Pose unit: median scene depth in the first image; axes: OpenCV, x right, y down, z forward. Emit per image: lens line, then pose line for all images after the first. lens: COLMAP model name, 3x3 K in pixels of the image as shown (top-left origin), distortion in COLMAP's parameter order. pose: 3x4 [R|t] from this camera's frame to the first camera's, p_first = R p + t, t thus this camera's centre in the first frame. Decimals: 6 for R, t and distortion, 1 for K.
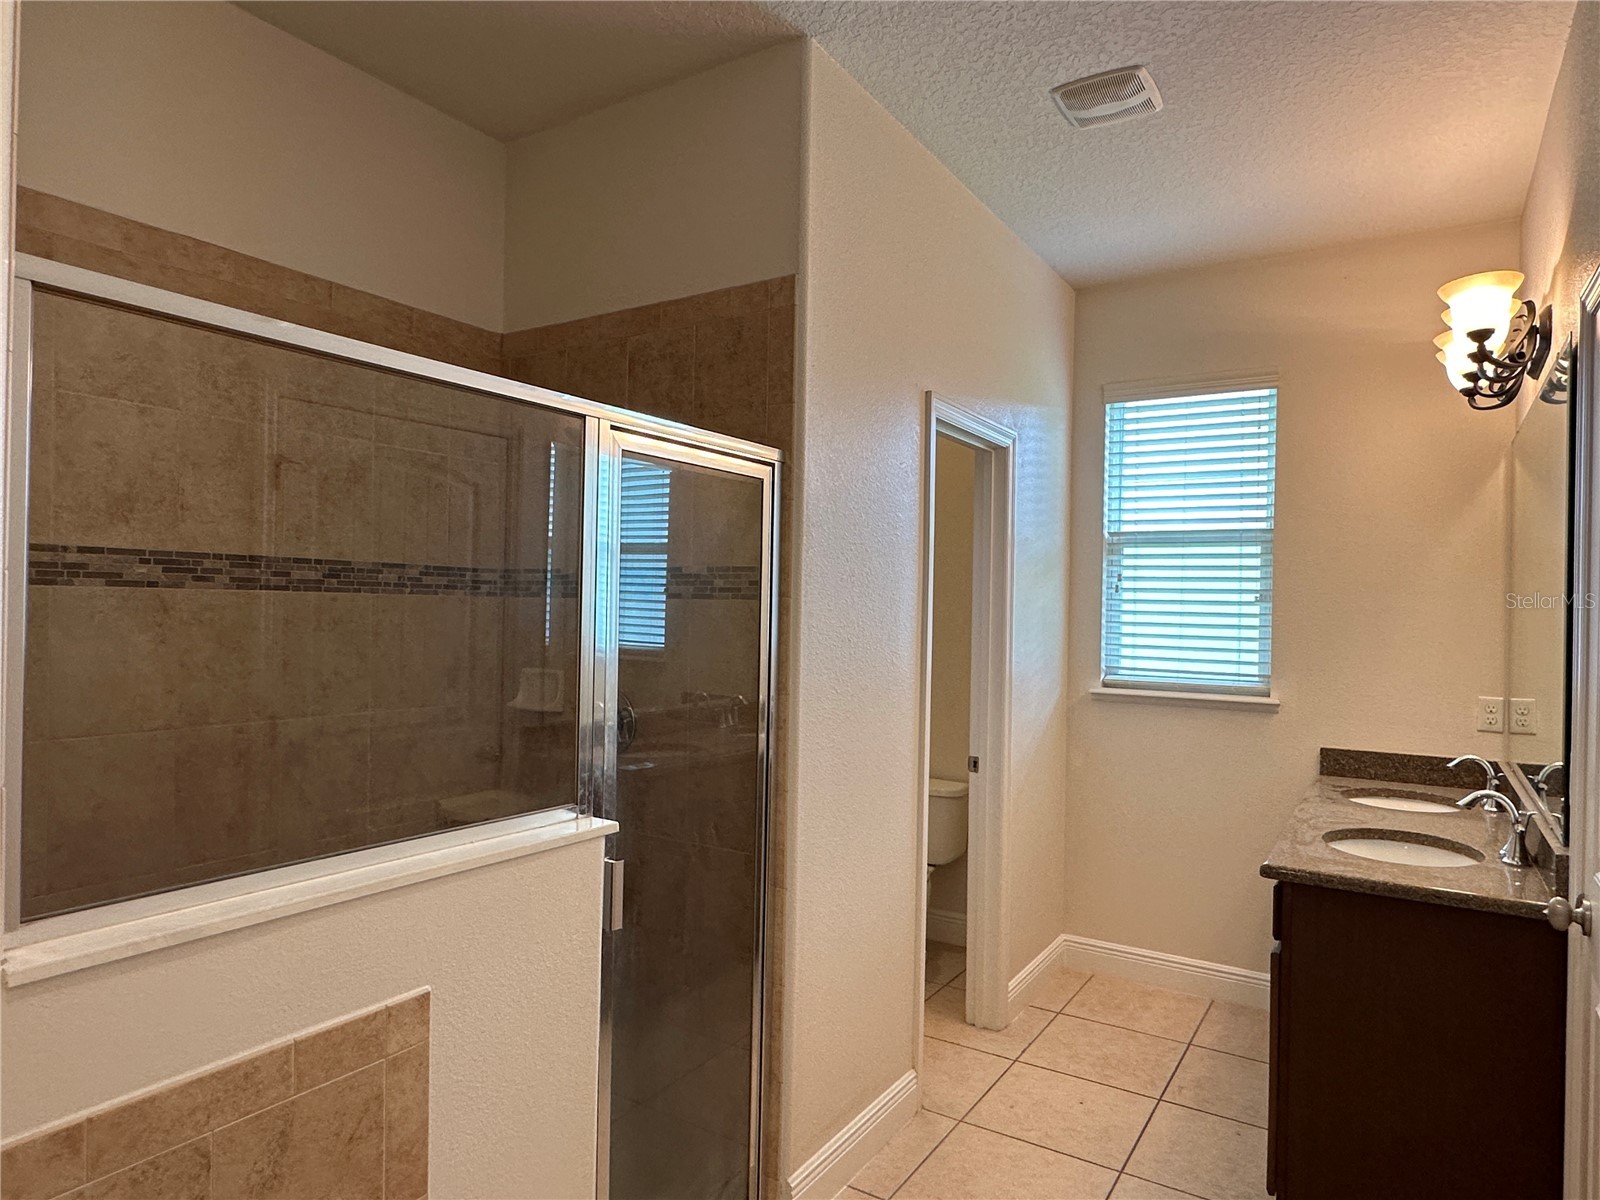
lens RADIAL K [[972.0, 0, 800.0], [0, 972.0, 600.0], [0, 0, 1]] dist [-0.001184, 0.000385]
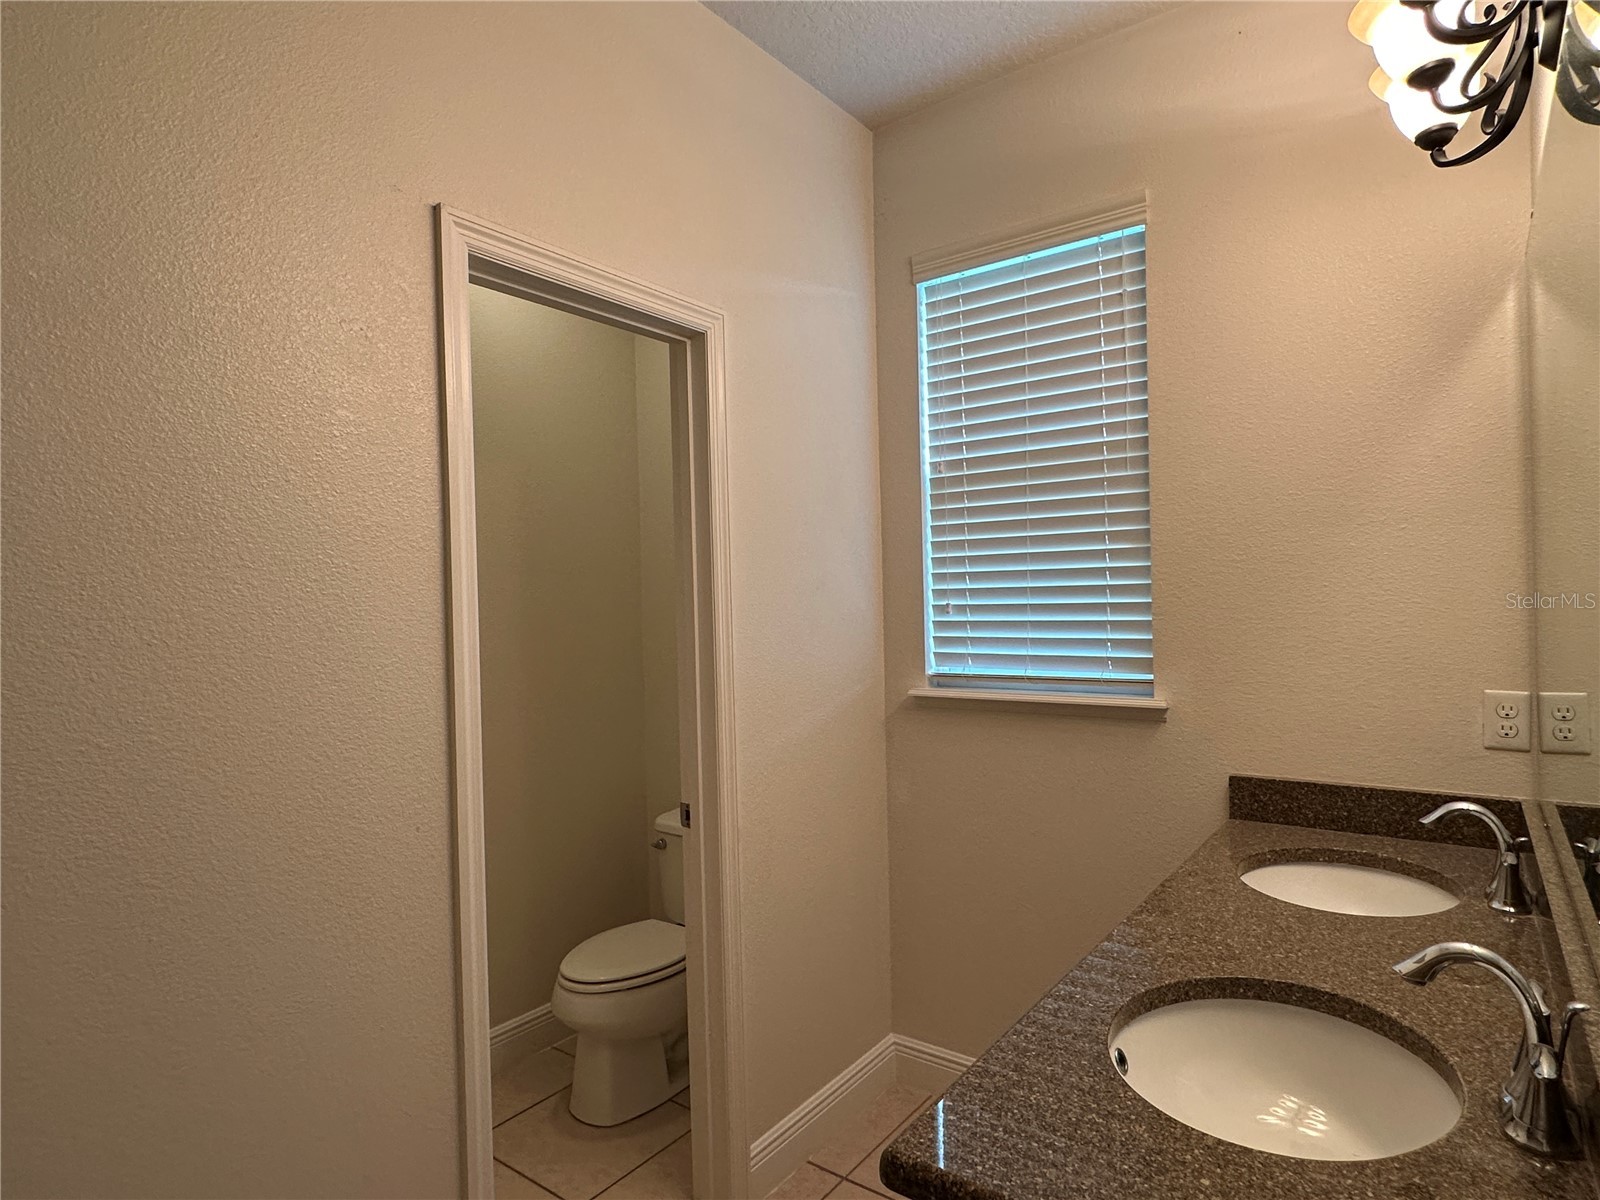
lens RADIAL K [[880.6, 0, 800.0], [0, 880.6, 600.0], [0, 0, 1]] dist [0.004446, 0.000877]
pose [[0.995325, -0.044478, -0.085733, 0.319423], [0.045305, 0.998943, 0.007714, 0.020294], [0.085300, -0.011562, 0.996288, 0.411996]]
